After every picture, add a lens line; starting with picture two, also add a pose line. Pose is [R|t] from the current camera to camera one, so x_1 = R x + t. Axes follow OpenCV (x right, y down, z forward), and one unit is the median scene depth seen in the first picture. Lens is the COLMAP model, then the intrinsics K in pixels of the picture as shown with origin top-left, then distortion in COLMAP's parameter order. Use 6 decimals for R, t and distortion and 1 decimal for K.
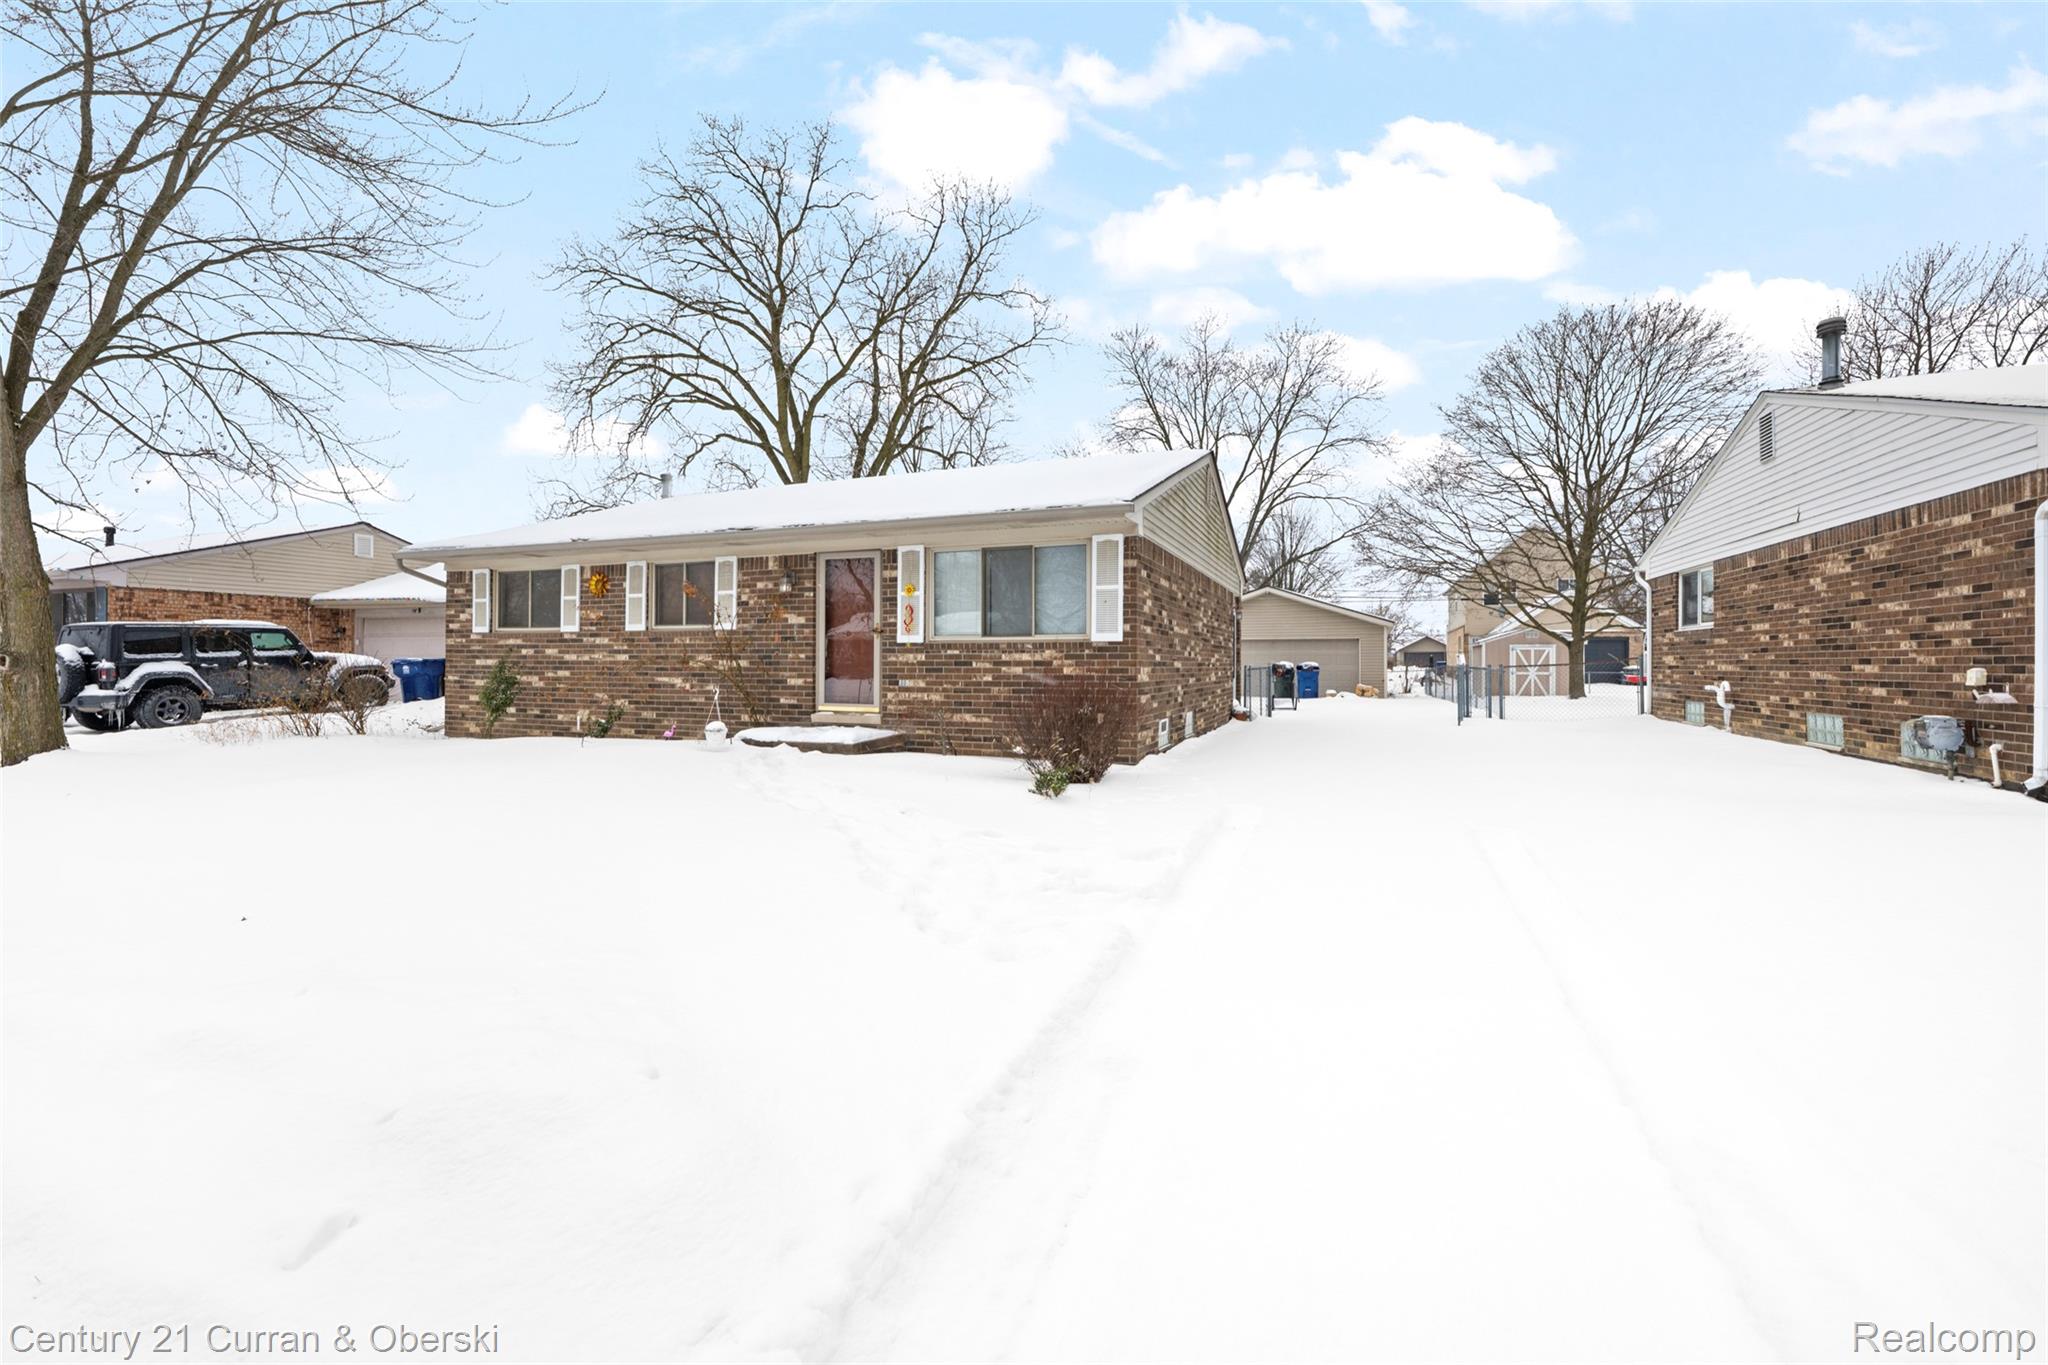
lens RADIAL K [[844.2, 0, 1029.9], [0, 844.2, 667.5], [0, 0, 1]] dist [0.000652, 0.000042]
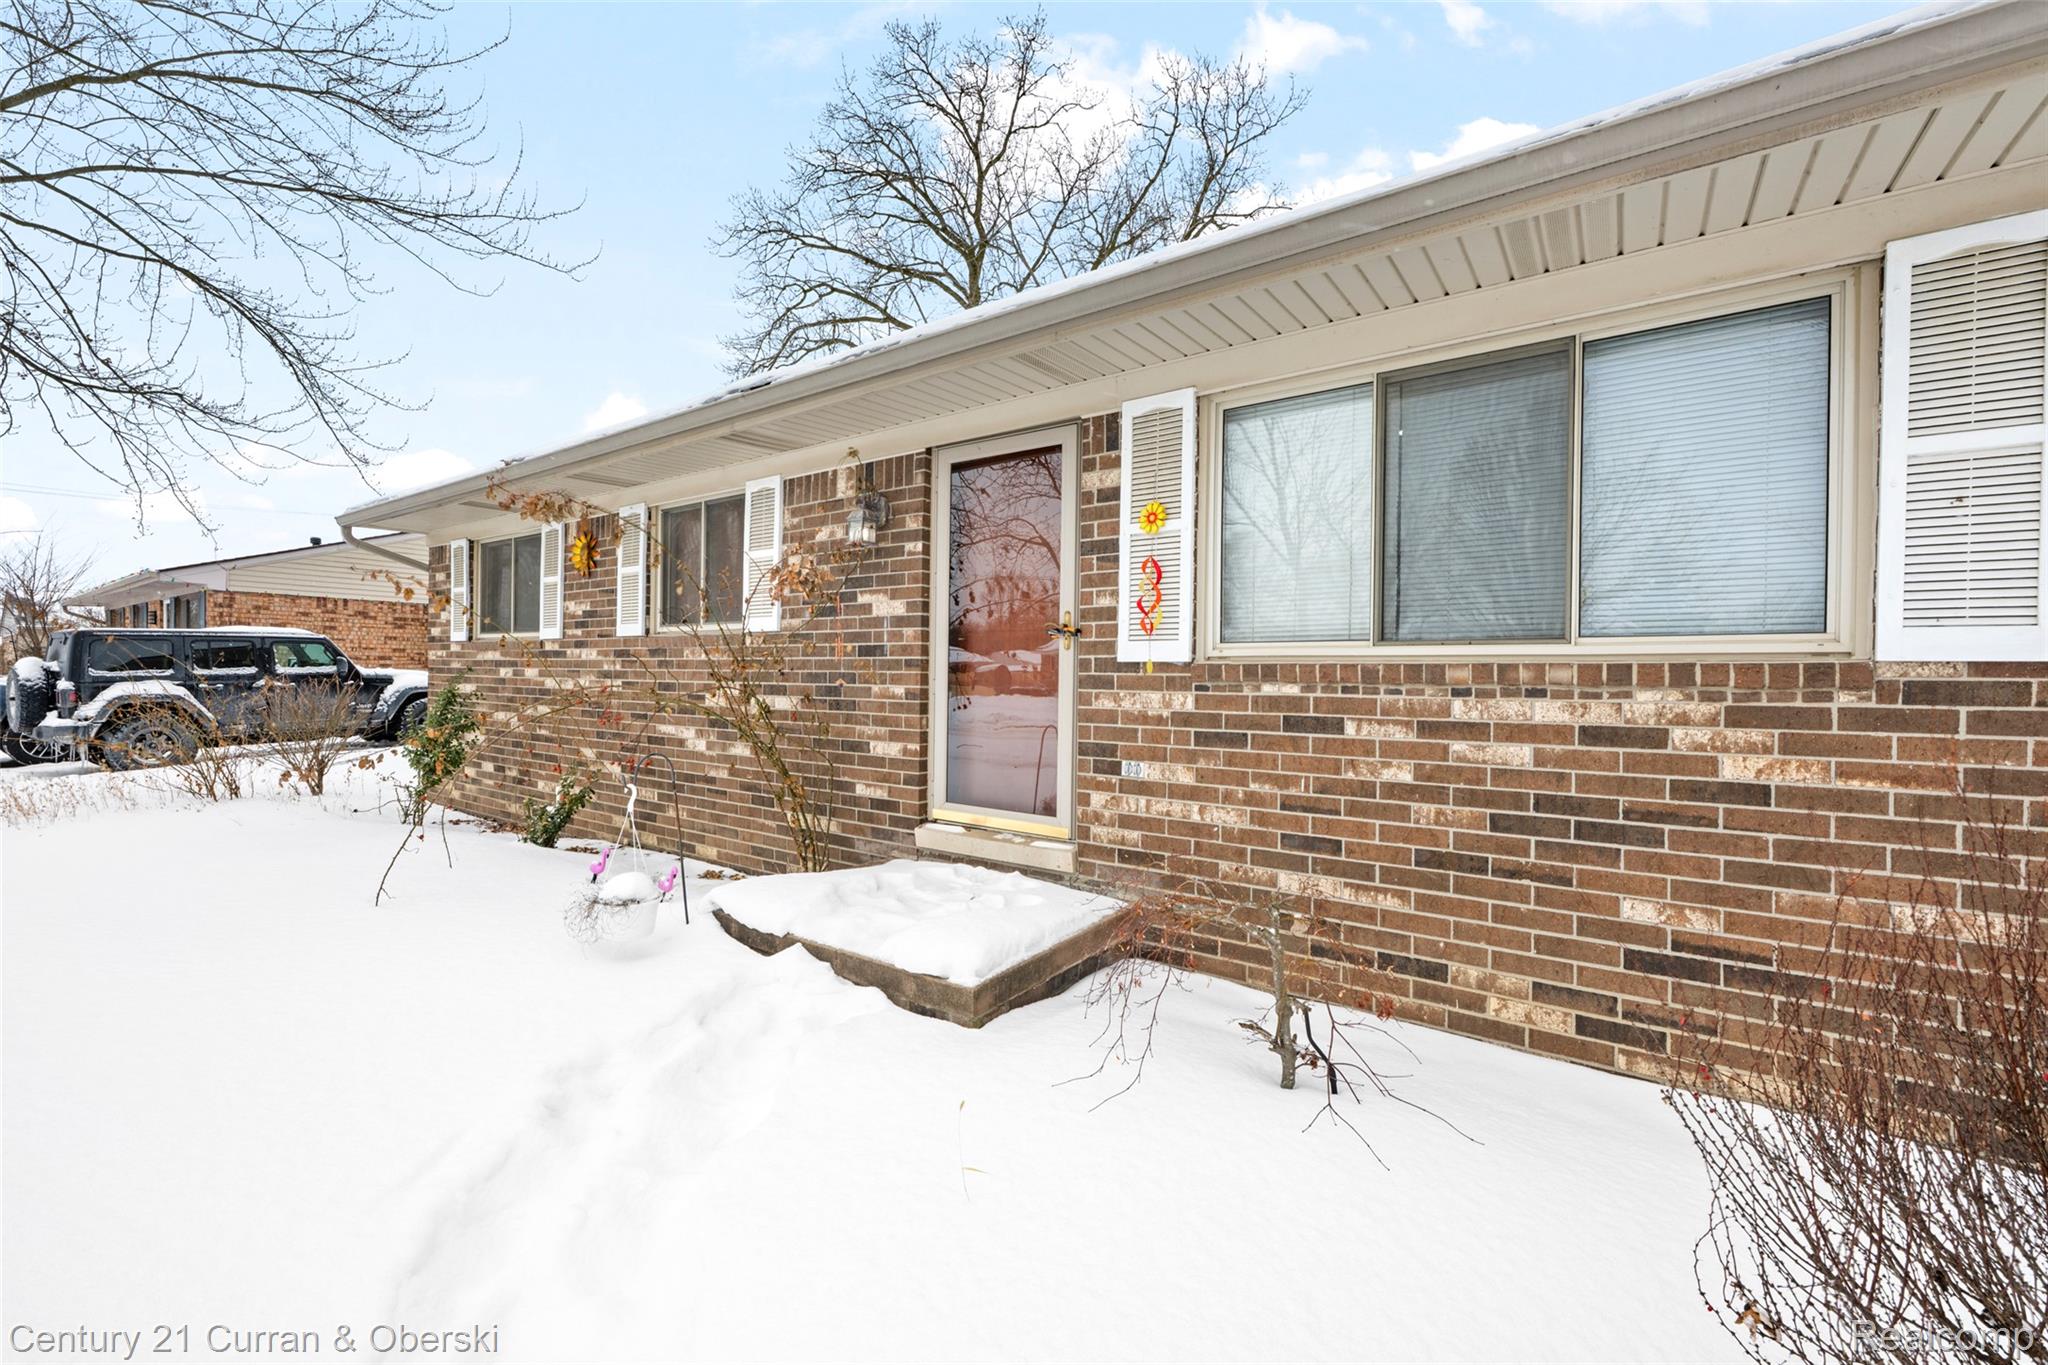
lens RADIAL K [[844.2, 0, 1029.9], [0, 844.2, 667.5], [0, 0, 1]] dist [0.000652, 0.000042]
pose [[0.967551, 0.006401, -0.252595, -0.092892], [-0.011004, 0.999798, -0.016815, -0.018360], [0.252437, 0.019049, 0.967426, 0.581140]]
